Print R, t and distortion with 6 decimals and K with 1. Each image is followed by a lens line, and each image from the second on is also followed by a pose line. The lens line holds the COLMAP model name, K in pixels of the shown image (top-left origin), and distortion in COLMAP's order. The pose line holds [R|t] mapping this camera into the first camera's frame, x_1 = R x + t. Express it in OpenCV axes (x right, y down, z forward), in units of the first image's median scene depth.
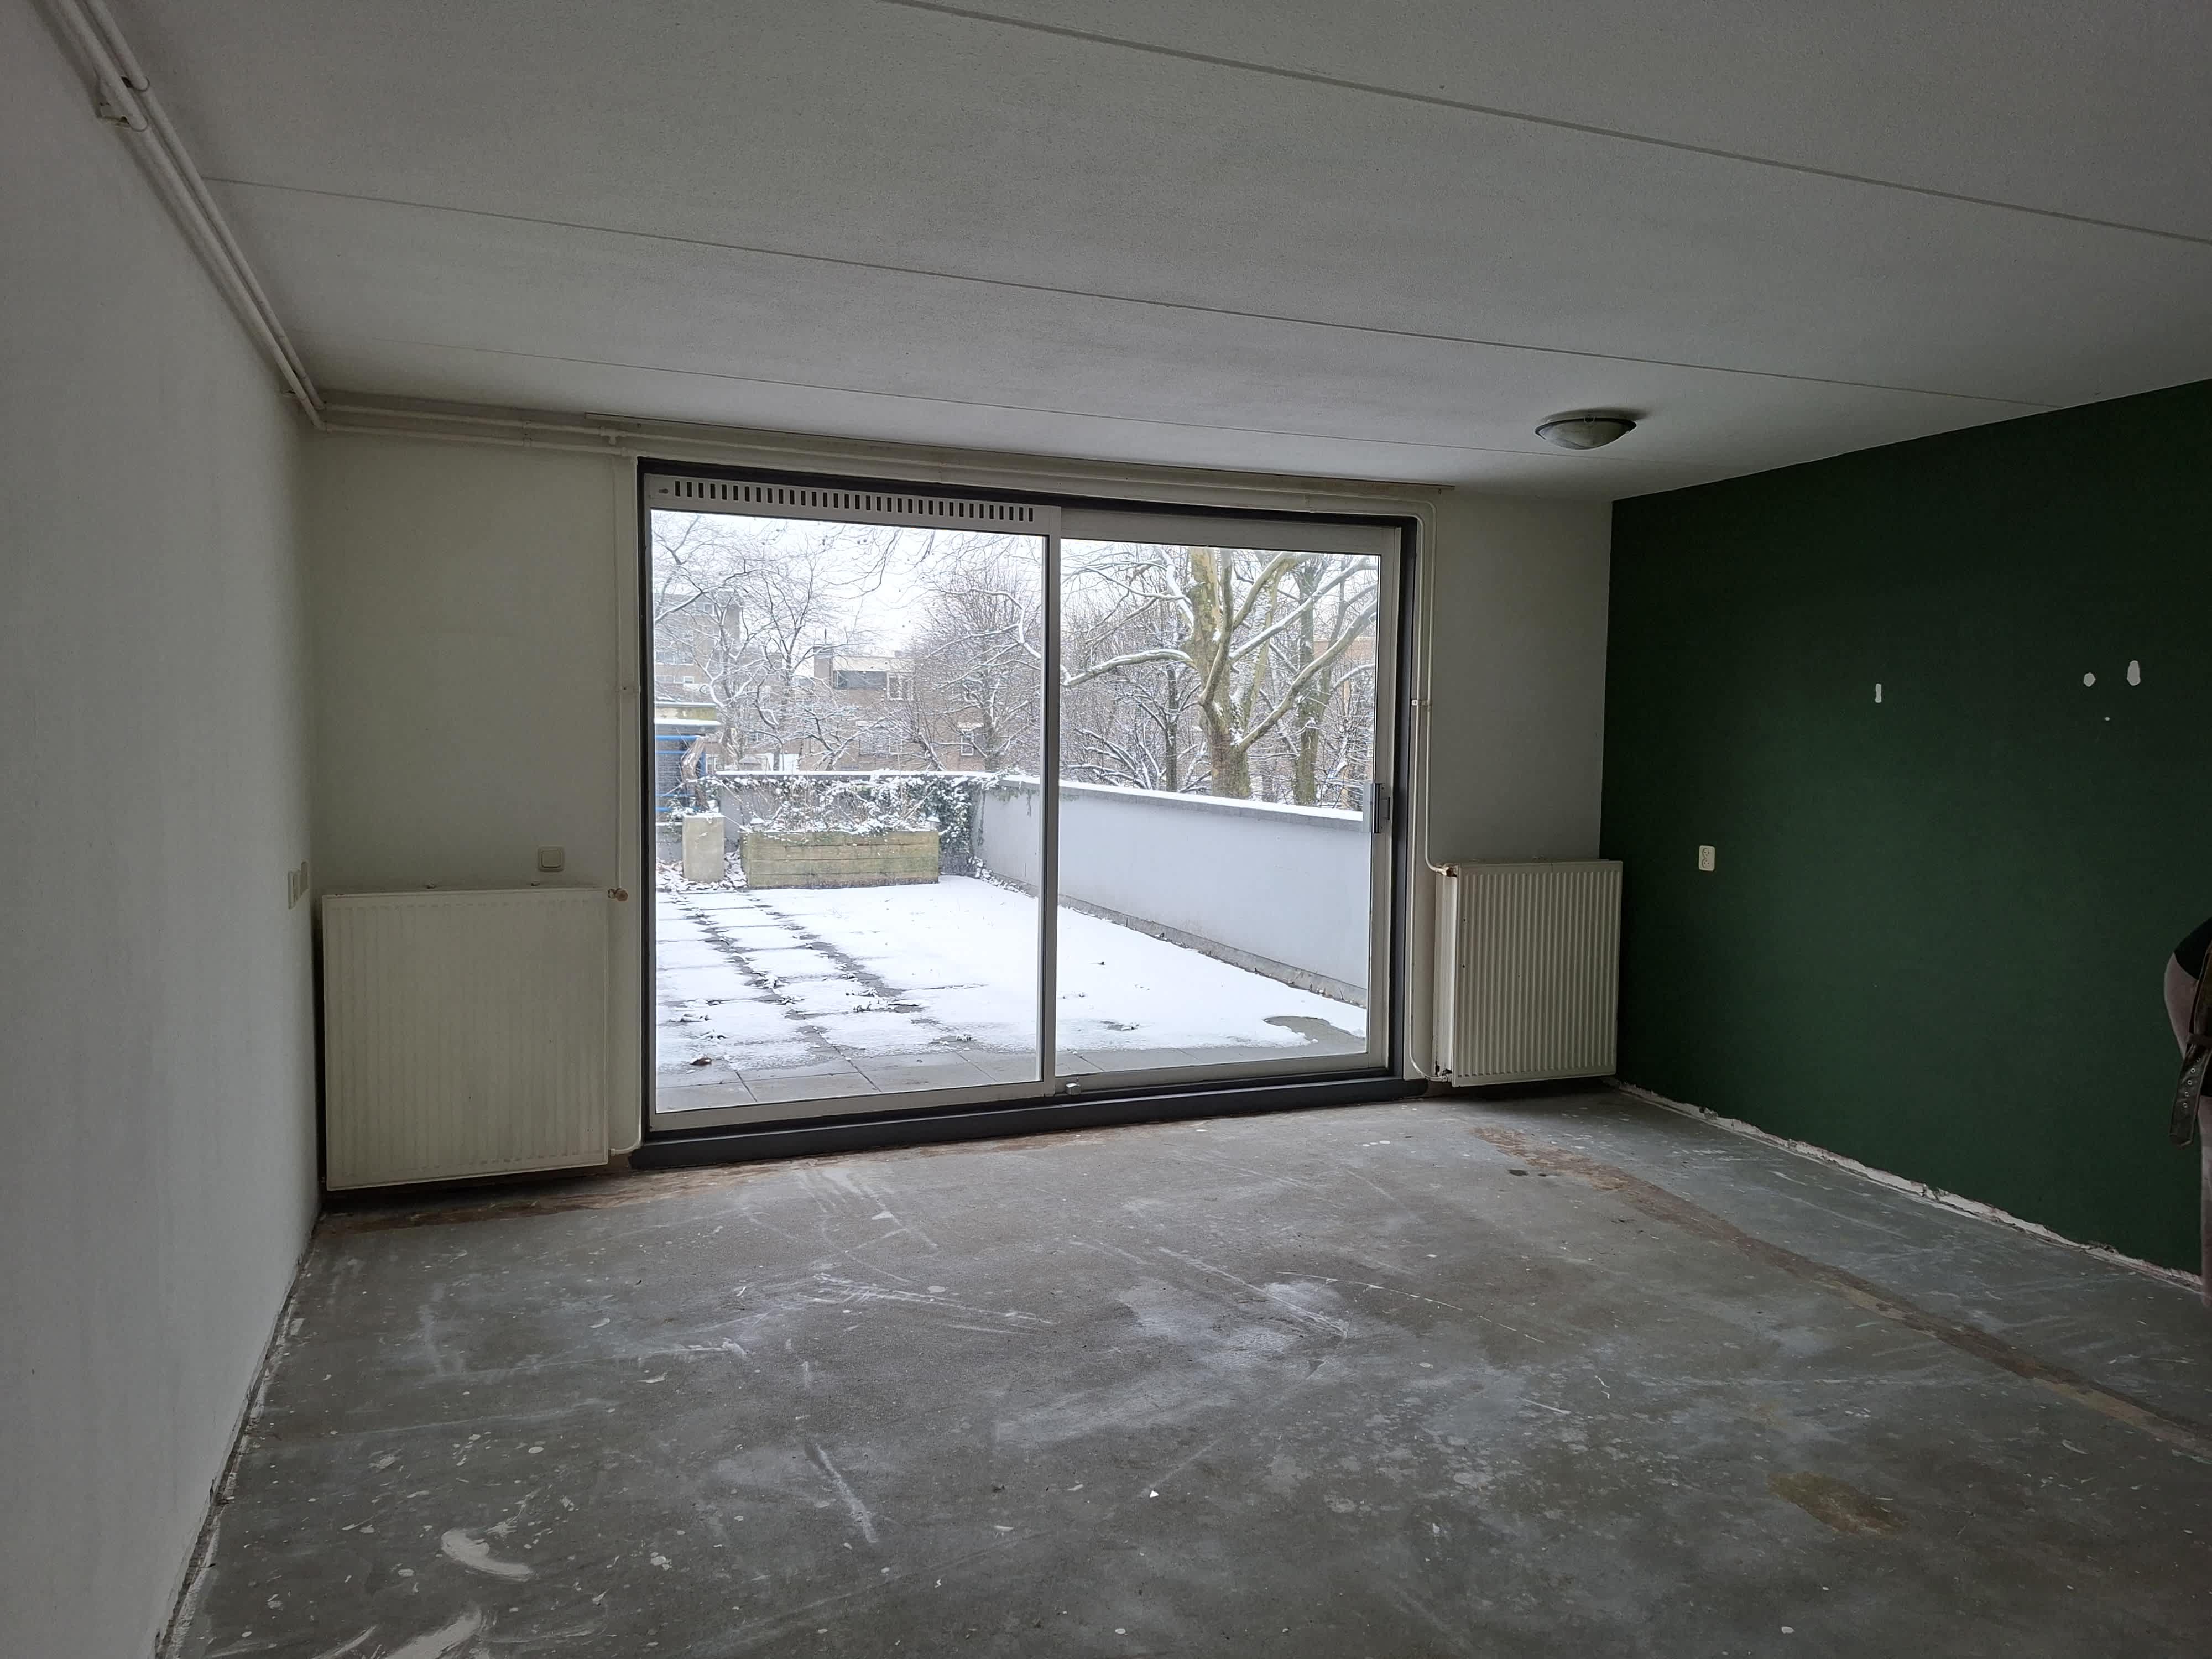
lens RADIAL K [[1484.7, 0, 1106.0], [0, 1484.7, 829.5], [0, 0, 1]] dist [0.147200, -0.210018]
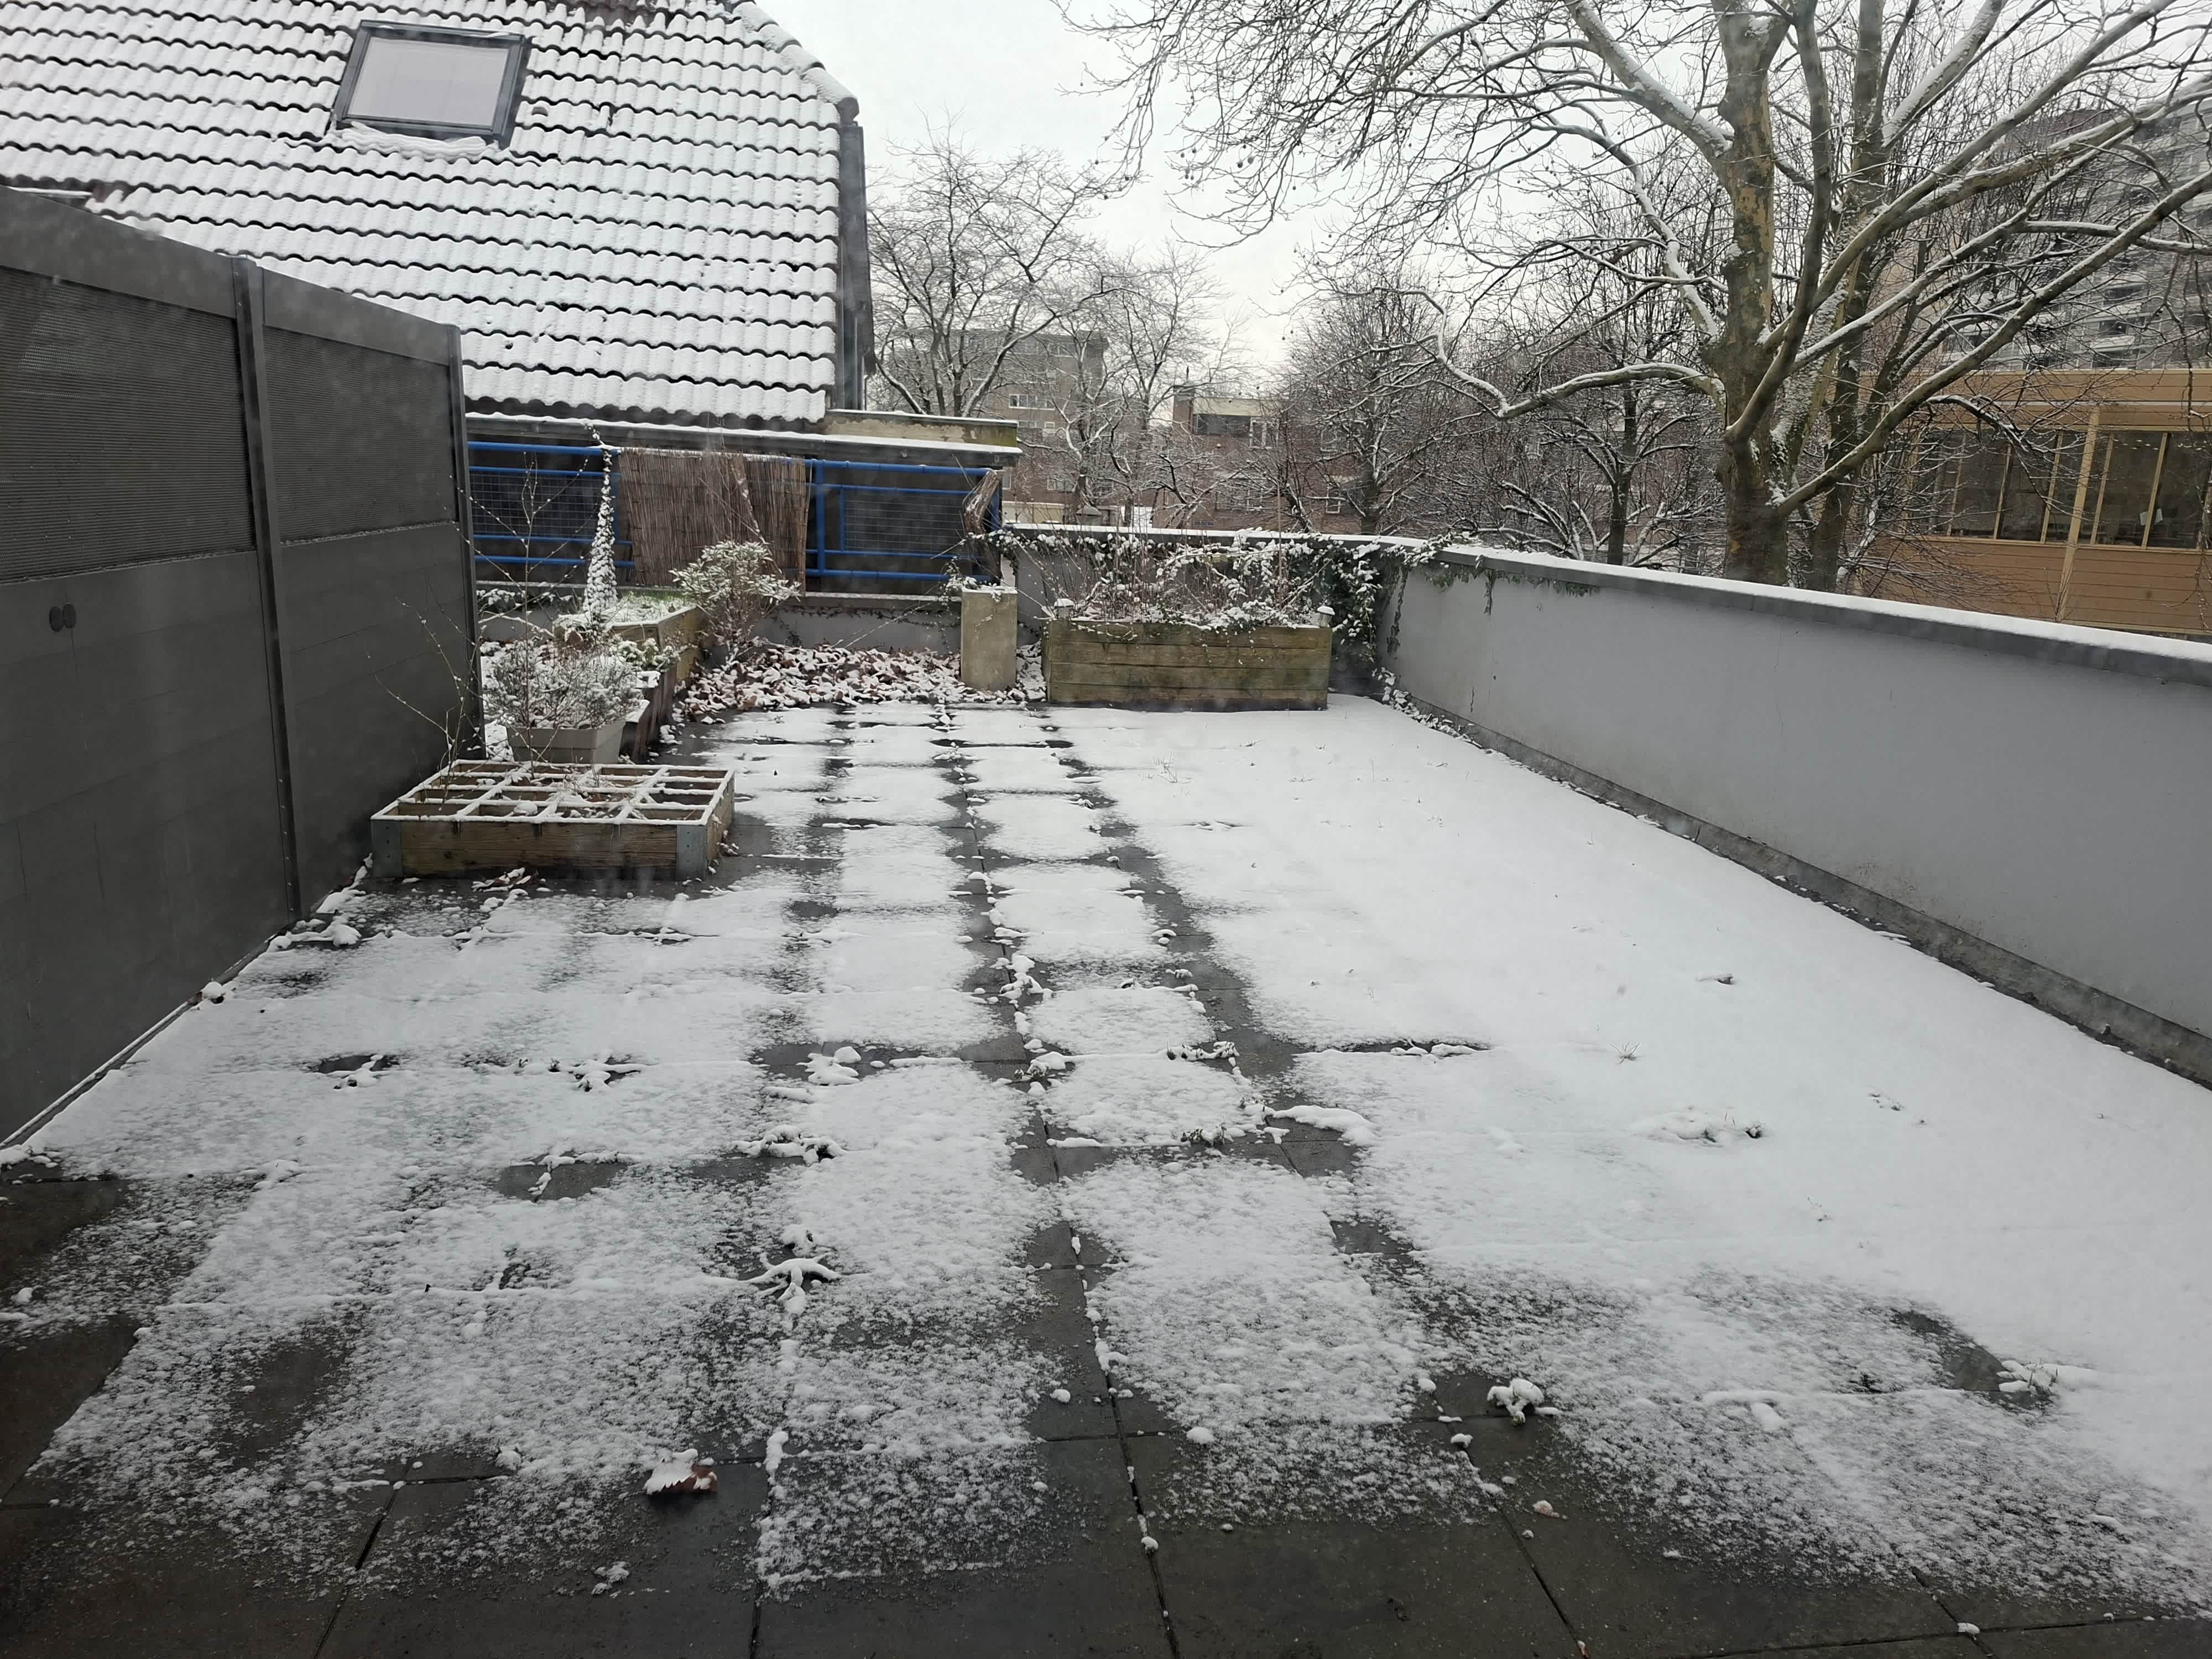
lens RADIAL K [[1484.7, 0, 1106.0], [0, 1484.7, 829.5], [0, 0, 1]] dist [0.147200, -0.210018]
pose [[0.972063, 0.081026, -0.220292, -0.056842], [-0.045156, 0.985552, 0.163243, -0.014352], [0.230336, -0.148735, 0.961677, 0.330225]]
